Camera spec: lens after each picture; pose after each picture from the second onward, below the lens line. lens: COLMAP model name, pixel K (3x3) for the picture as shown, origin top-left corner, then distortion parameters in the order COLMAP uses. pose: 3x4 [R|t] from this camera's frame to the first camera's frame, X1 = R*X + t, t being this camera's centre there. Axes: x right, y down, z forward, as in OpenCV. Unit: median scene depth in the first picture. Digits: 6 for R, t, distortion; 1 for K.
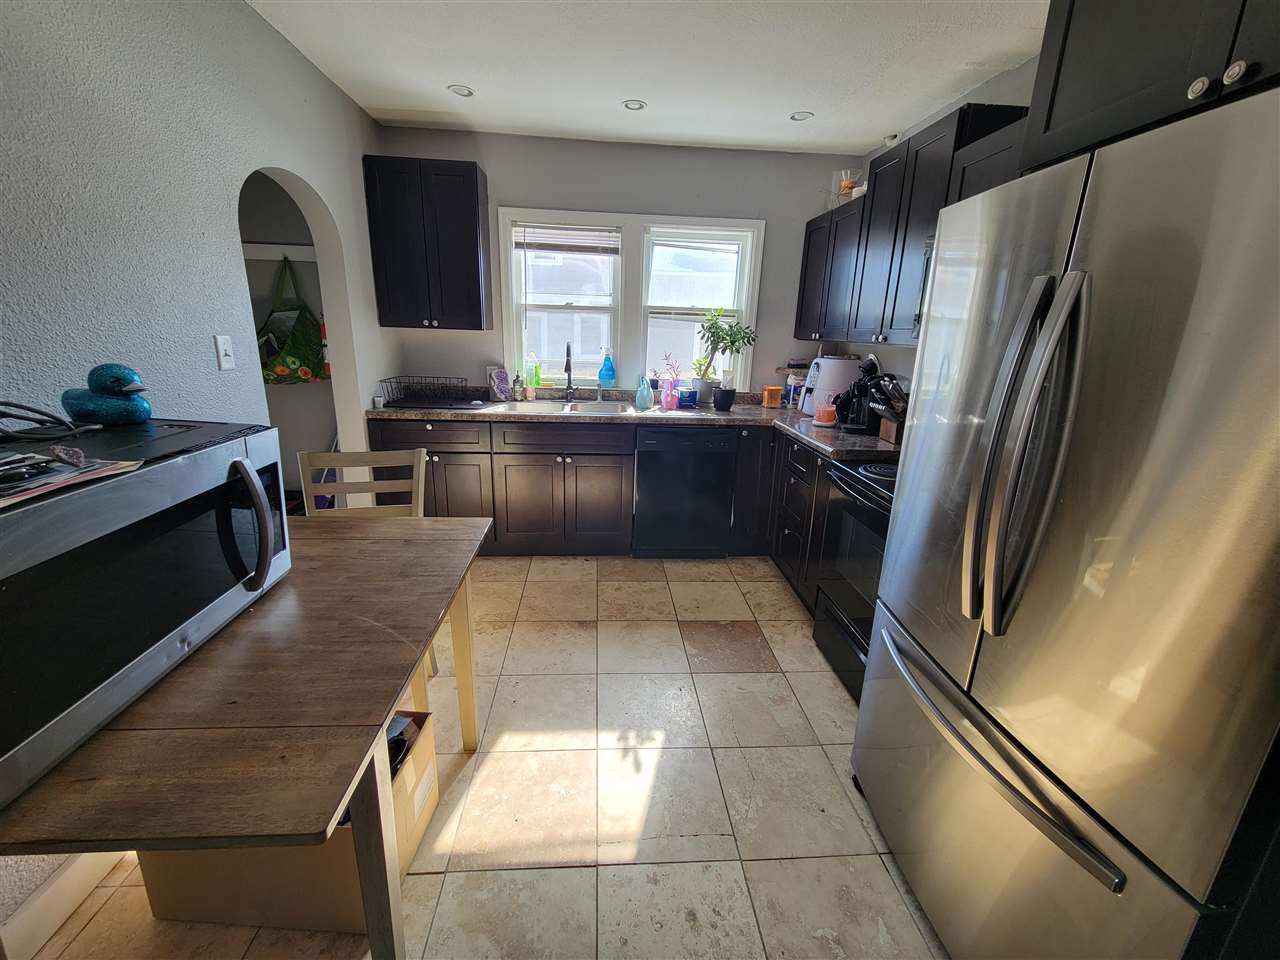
lens RADIAL K [[529.5, 0, 634.4], [0, 529.5, 475.3], [0, 0, 1]] dist [0.004997, 0.000190]
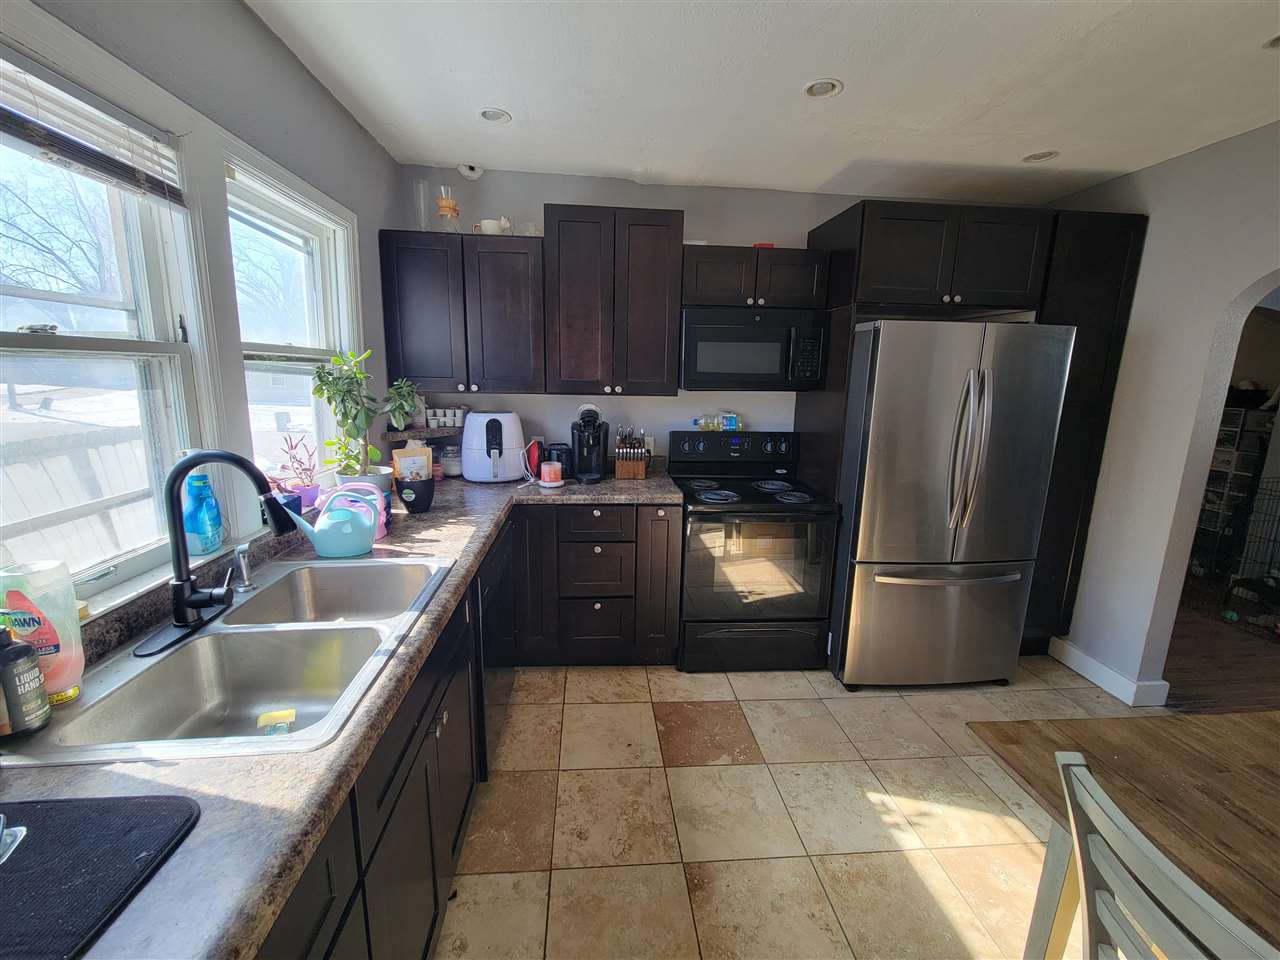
lens RADIAL K [[529.5, 0, 632.3], [0, 529.5, 472.9], [0, 0, 1]] dist [0.004997, 0.000190]
pose [[-0.027872, -0.221191, 0.974832, -0.556188], [0.251516, 0.942285, 0.220997, -0.298401], [-0.967452, 0.251345, 0.029370, 0.895299]]
